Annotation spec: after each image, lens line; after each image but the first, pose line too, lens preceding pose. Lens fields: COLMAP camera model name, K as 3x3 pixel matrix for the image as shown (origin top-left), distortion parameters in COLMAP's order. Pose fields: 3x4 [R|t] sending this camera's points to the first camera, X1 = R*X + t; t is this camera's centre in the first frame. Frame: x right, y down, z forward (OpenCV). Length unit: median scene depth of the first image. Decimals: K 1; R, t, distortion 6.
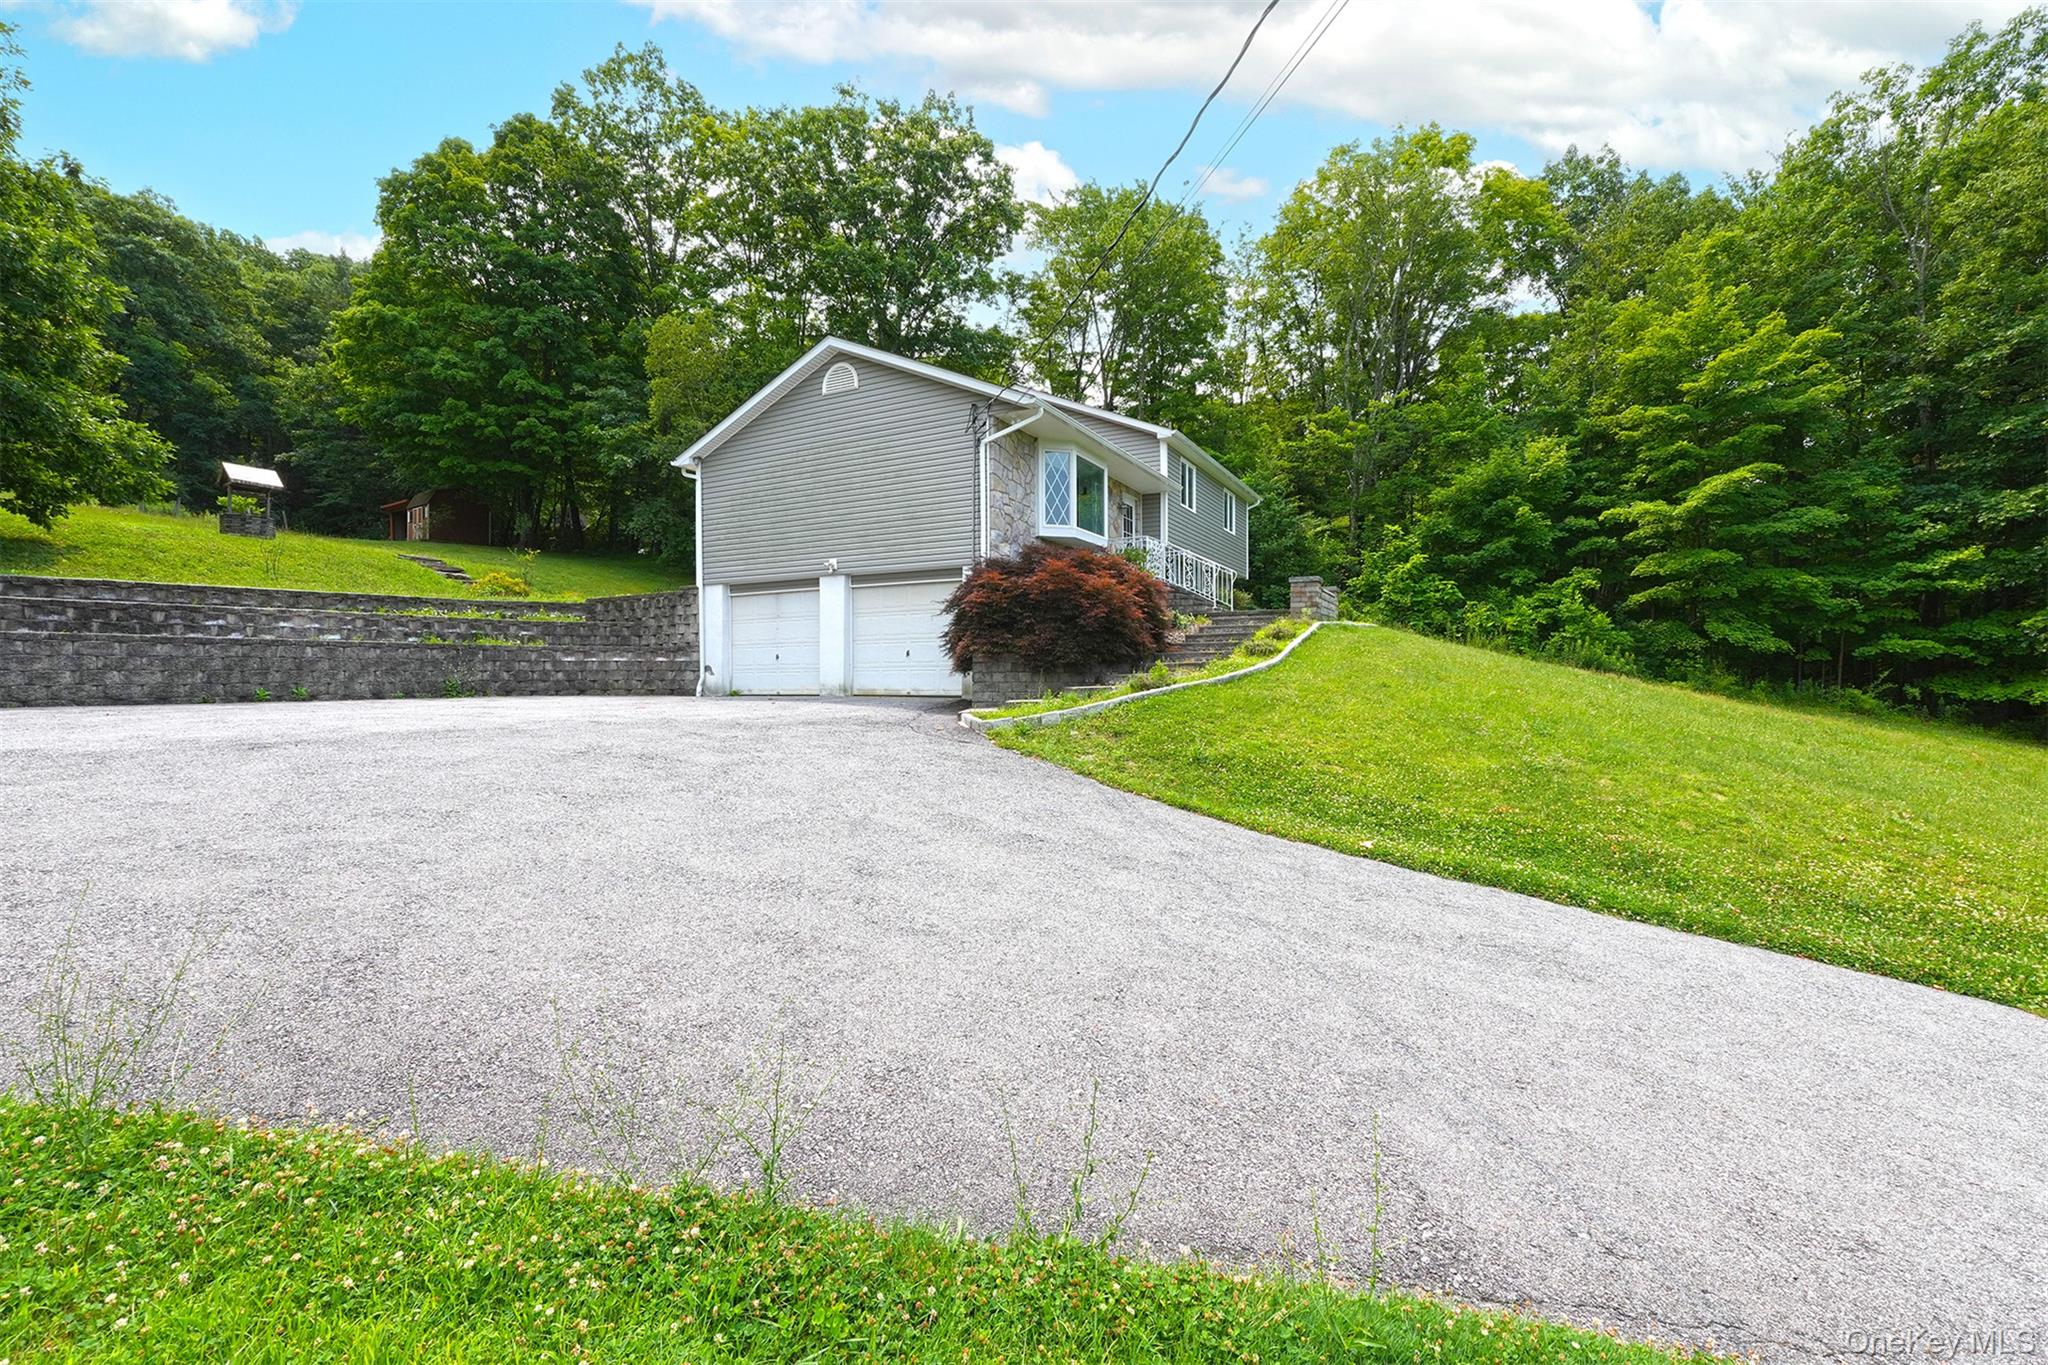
lens RADIAL K [[912.2, 0, 1023.7], [0, 912.2, 559.8], [0, 0, 1]] dist [-0.001444, 0.000056]
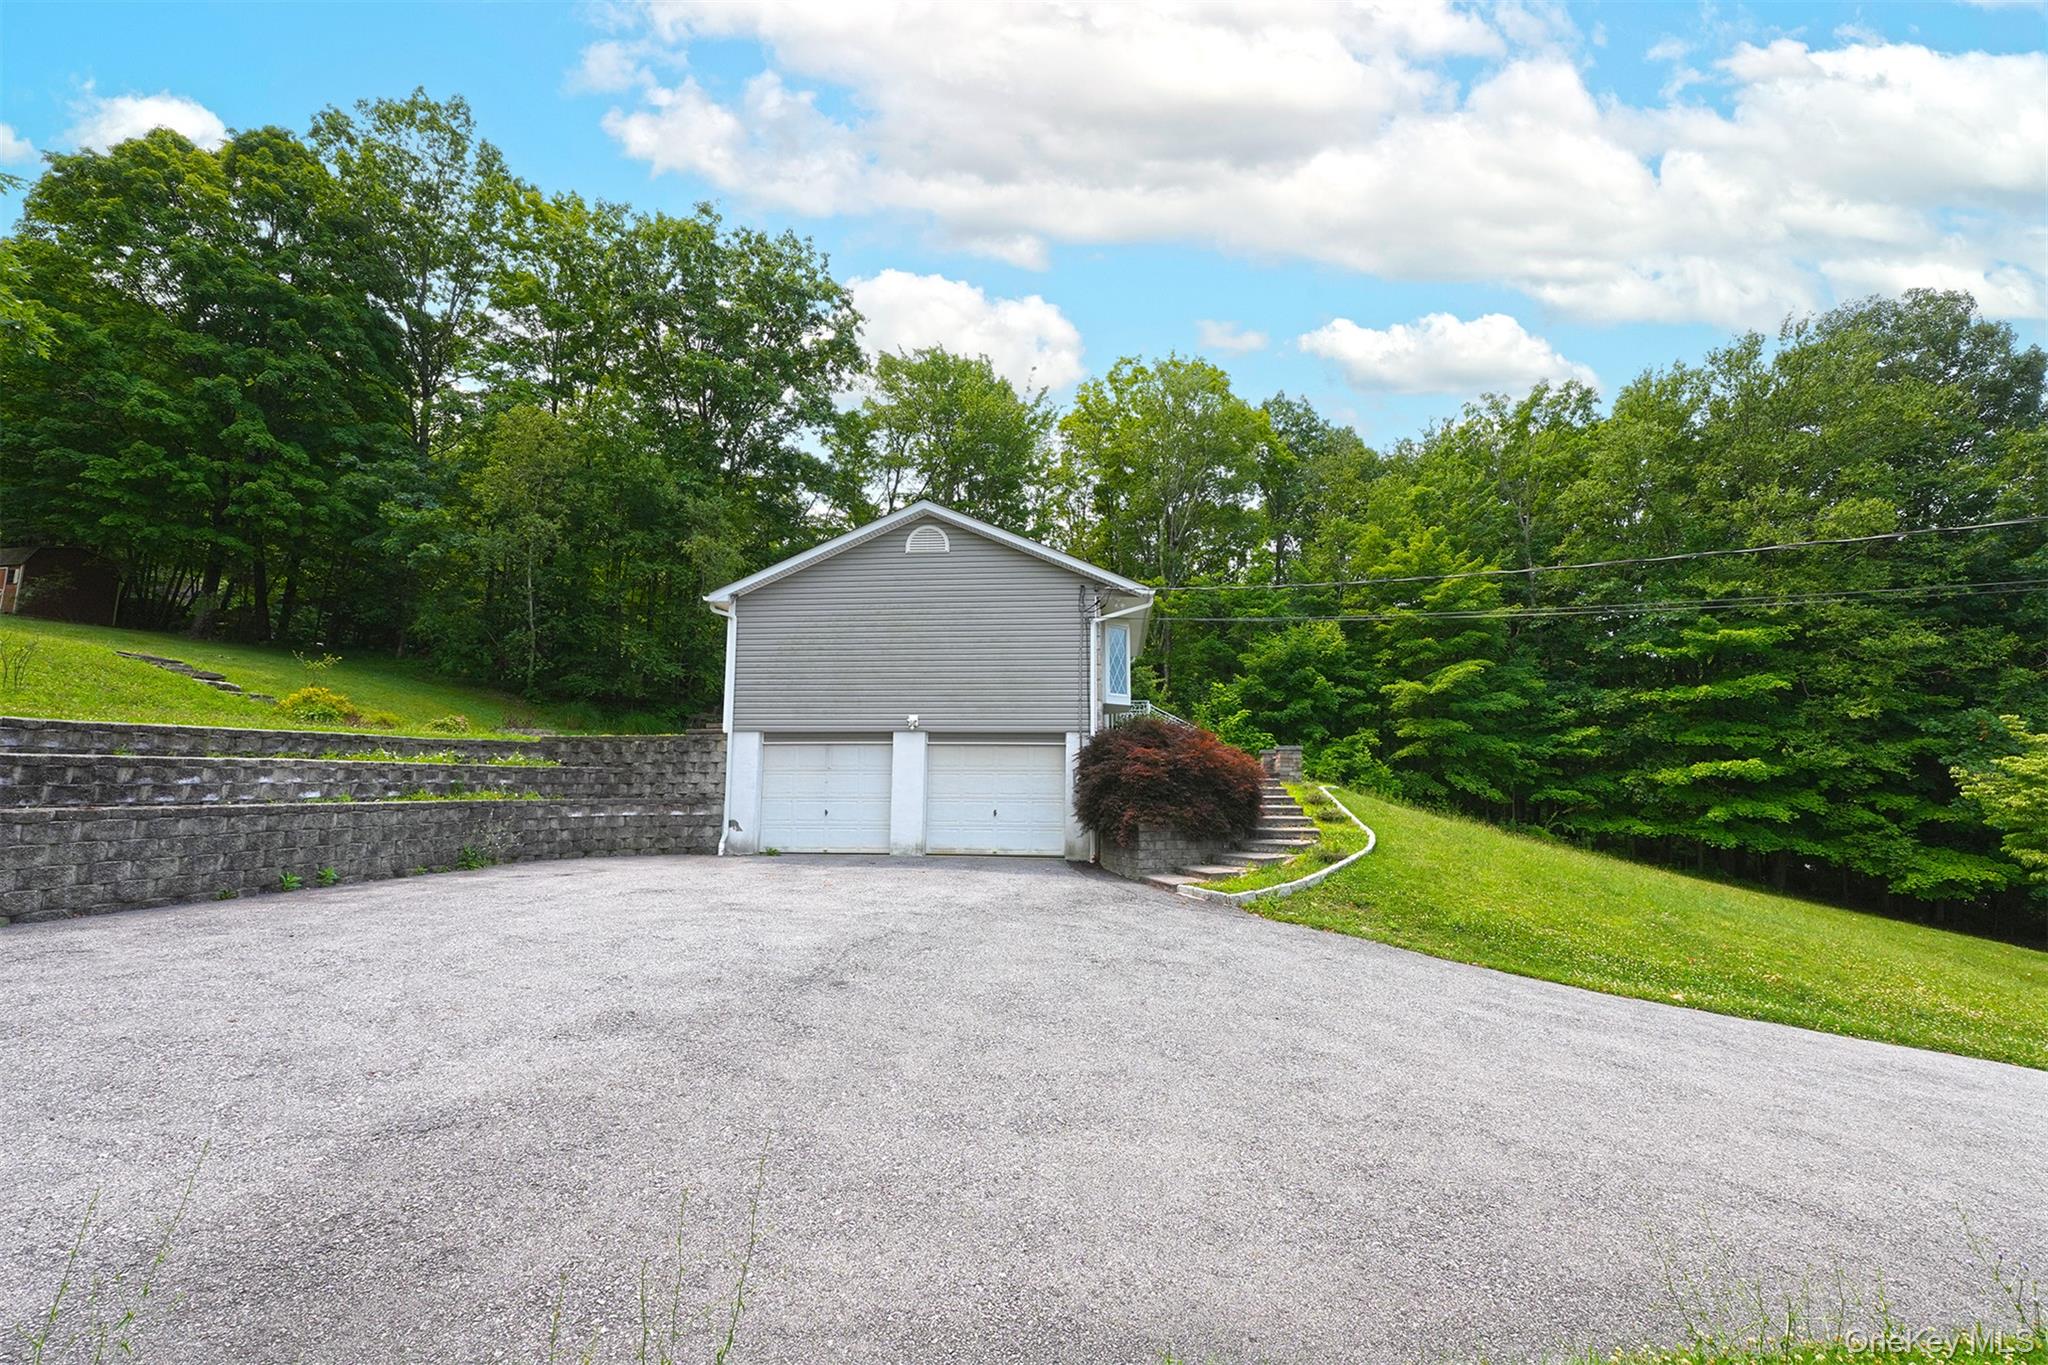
lens RADIAL K [[874.2, 0, 1022.5], [0, 874.2, 535.8], [0, 0, 1]] dist [-0.003144, -0.000026]
pose [[0.914744, 0.116468, 0.386884, -0.419958], [-0.058492, 0.985638, -0.158418, -0.042915], [-0.399778, 0.122282, 0.908419, 0.032529]]
